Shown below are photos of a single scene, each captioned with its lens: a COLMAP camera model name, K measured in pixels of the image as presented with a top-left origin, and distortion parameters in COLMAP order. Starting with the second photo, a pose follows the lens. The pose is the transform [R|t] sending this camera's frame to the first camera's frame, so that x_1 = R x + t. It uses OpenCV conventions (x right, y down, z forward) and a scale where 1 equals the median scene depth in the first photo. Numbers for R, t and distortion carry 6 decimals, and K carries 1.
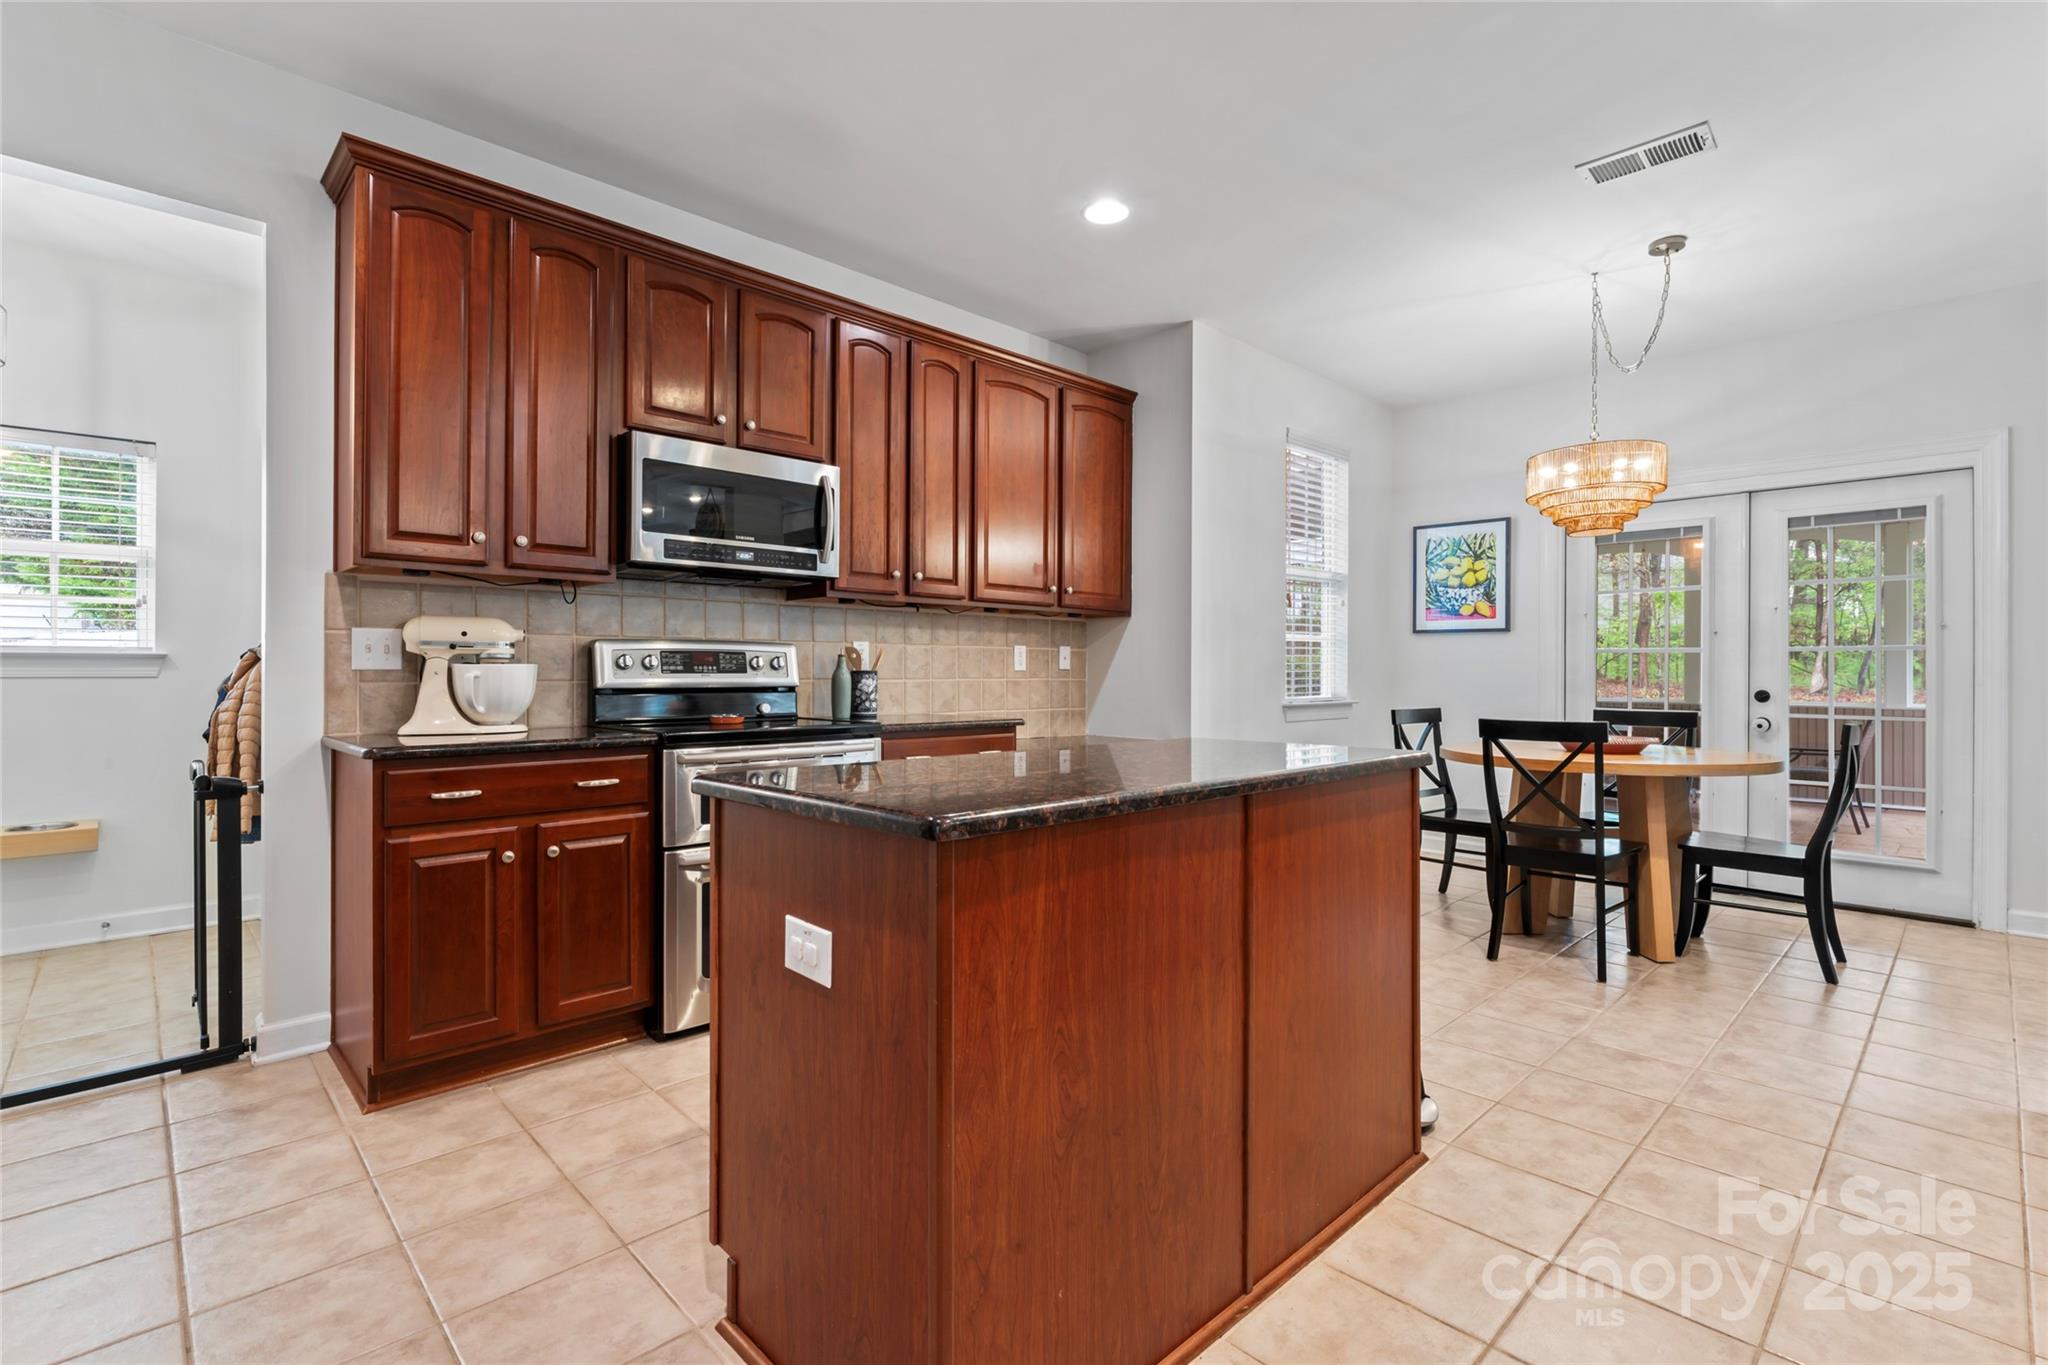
lens RADIAL K [[938.6, 0, 1013.4], [0, 938.6, 673.0], [0, 0, 1]] dist [0.002385, -0.000245]
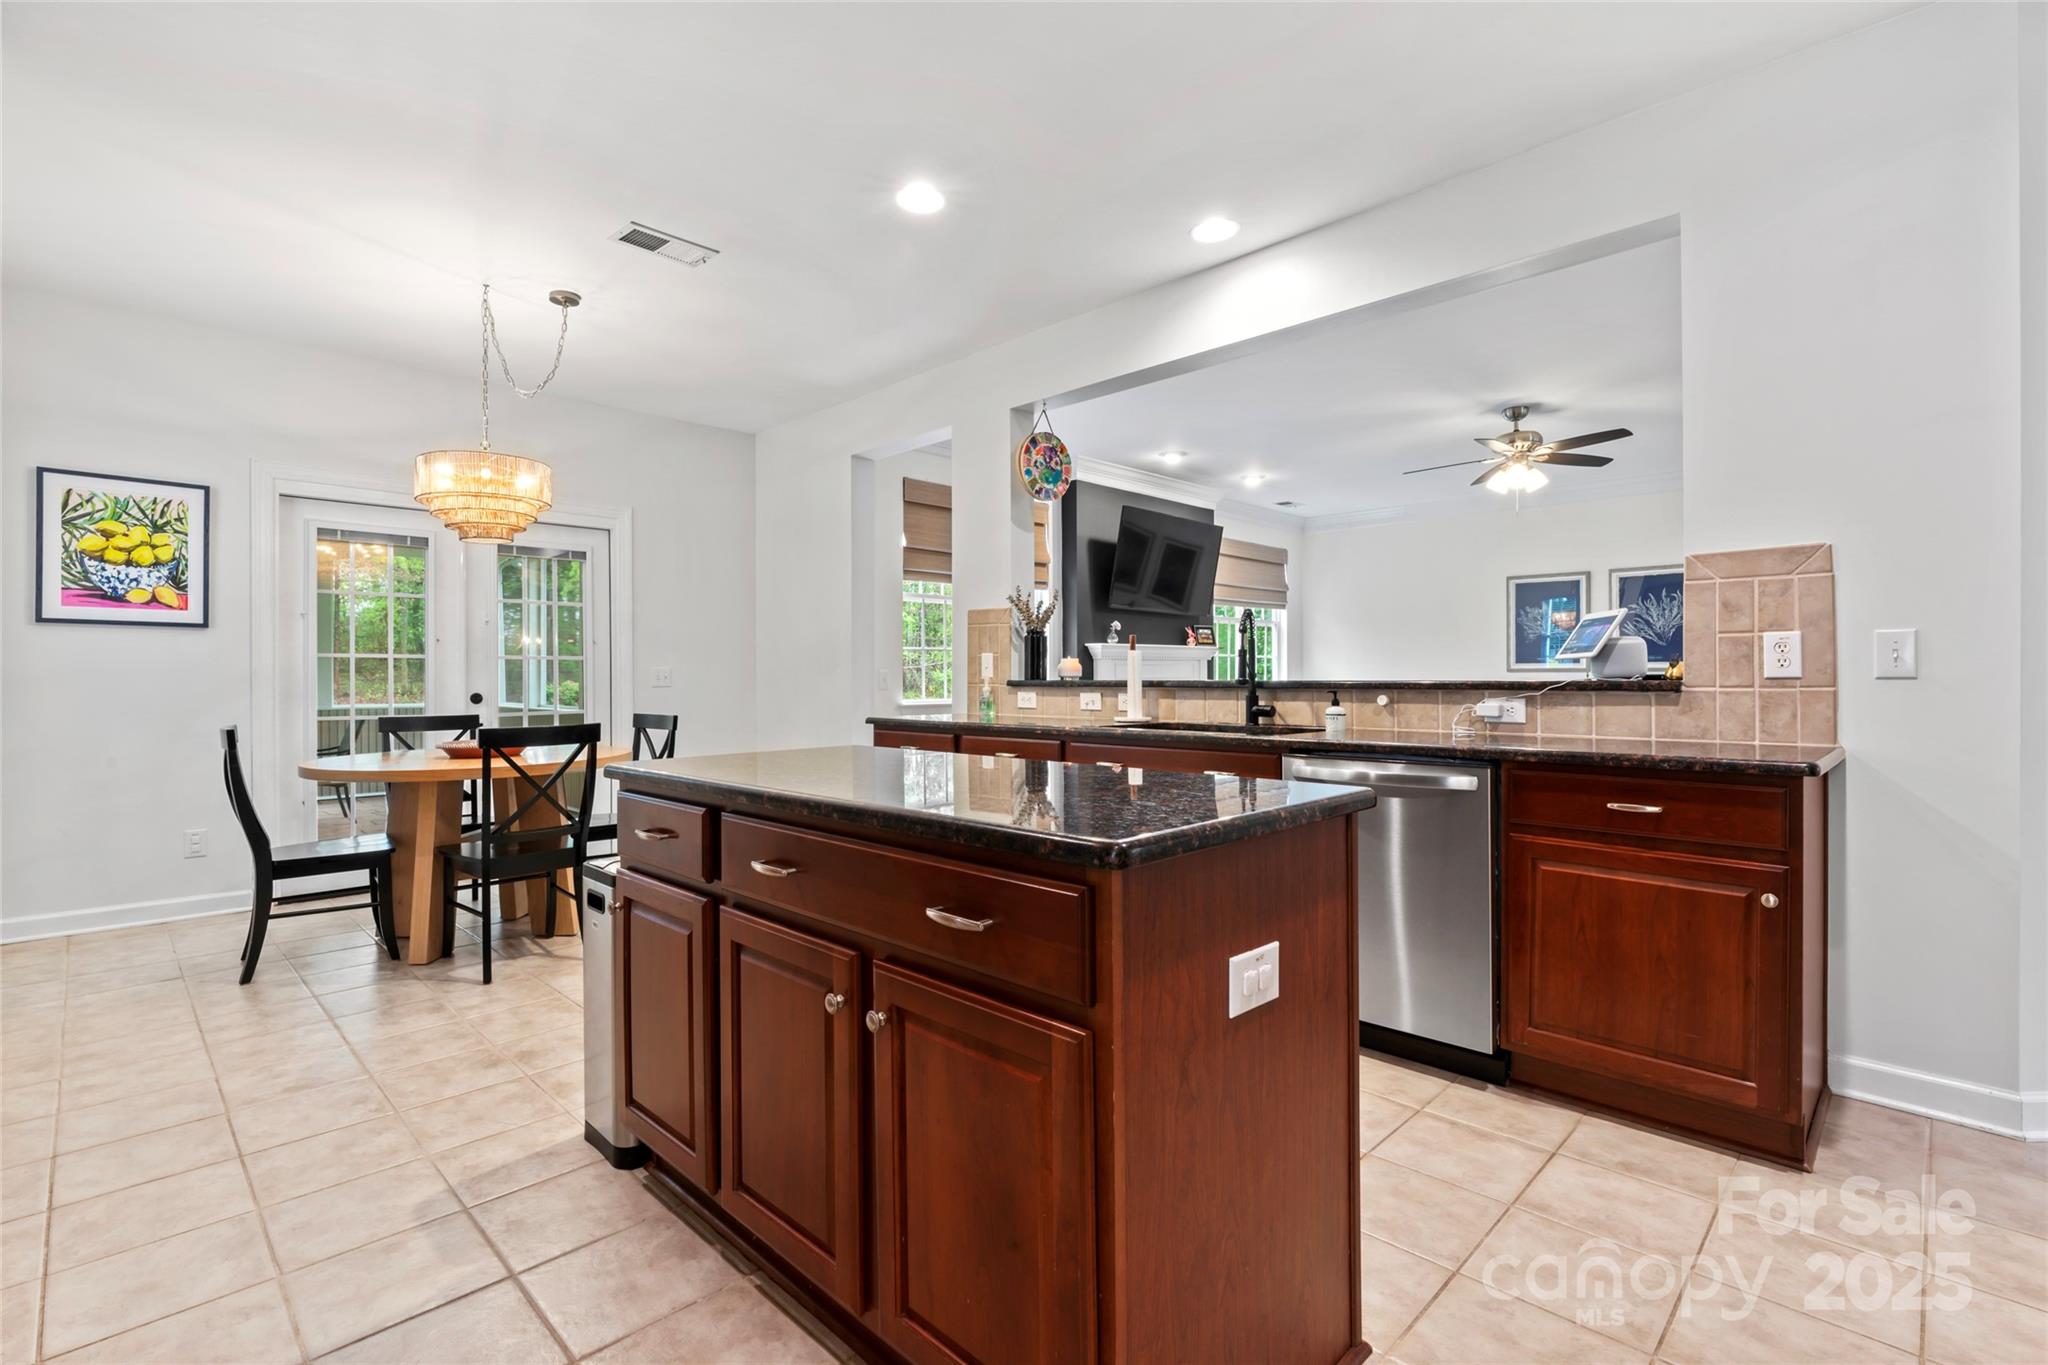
lens RADIAL K [[938.6, 0, 1022.7], [0, 938.6, 680.1], [0, 0, 1]] dist [0.002385, -0.000245]
pose [[-0.029793, -0.008409, 0.999521, -0.410181], [0.004430, 0.999954, 0.008545, -0.004650], [-0.999546, 0.004682, -0.029754, 0.448710]]
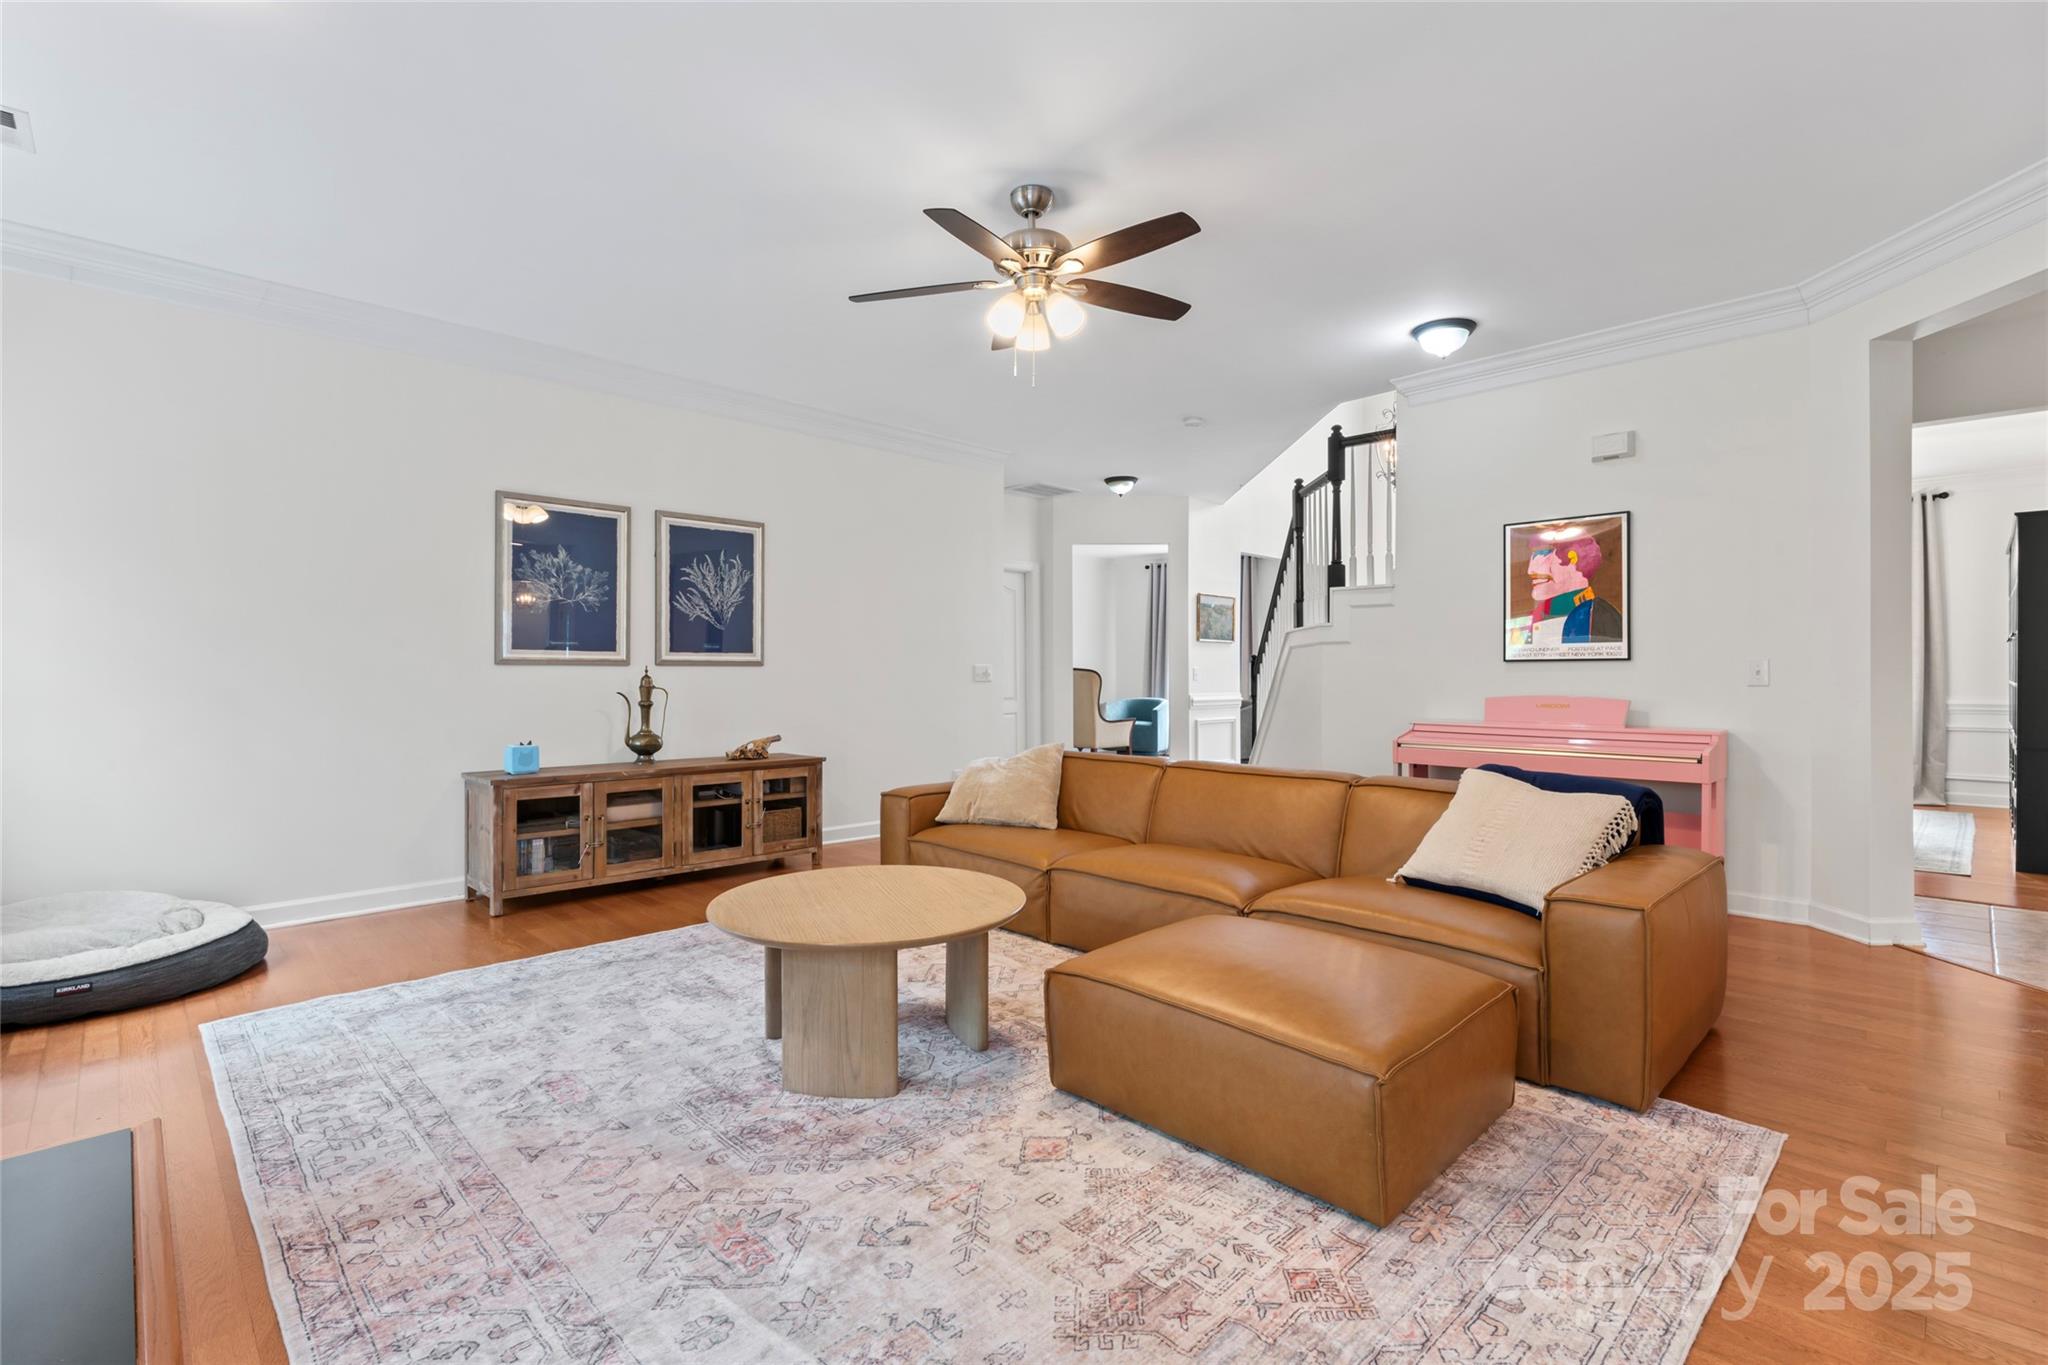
lens RADIAL K [[938.6, 0, 1024.6], [0, 938.6, 675.1], [0, 0, 1]] dist [0.002385, -0.000245]
pose [[-0.999847, -0.005088, -0.016723, 0.923409], [-0.005124, 0.999985, 0.002080, 0.004679], [0.016712, 0.002165, -0.999858, 0.561844]]
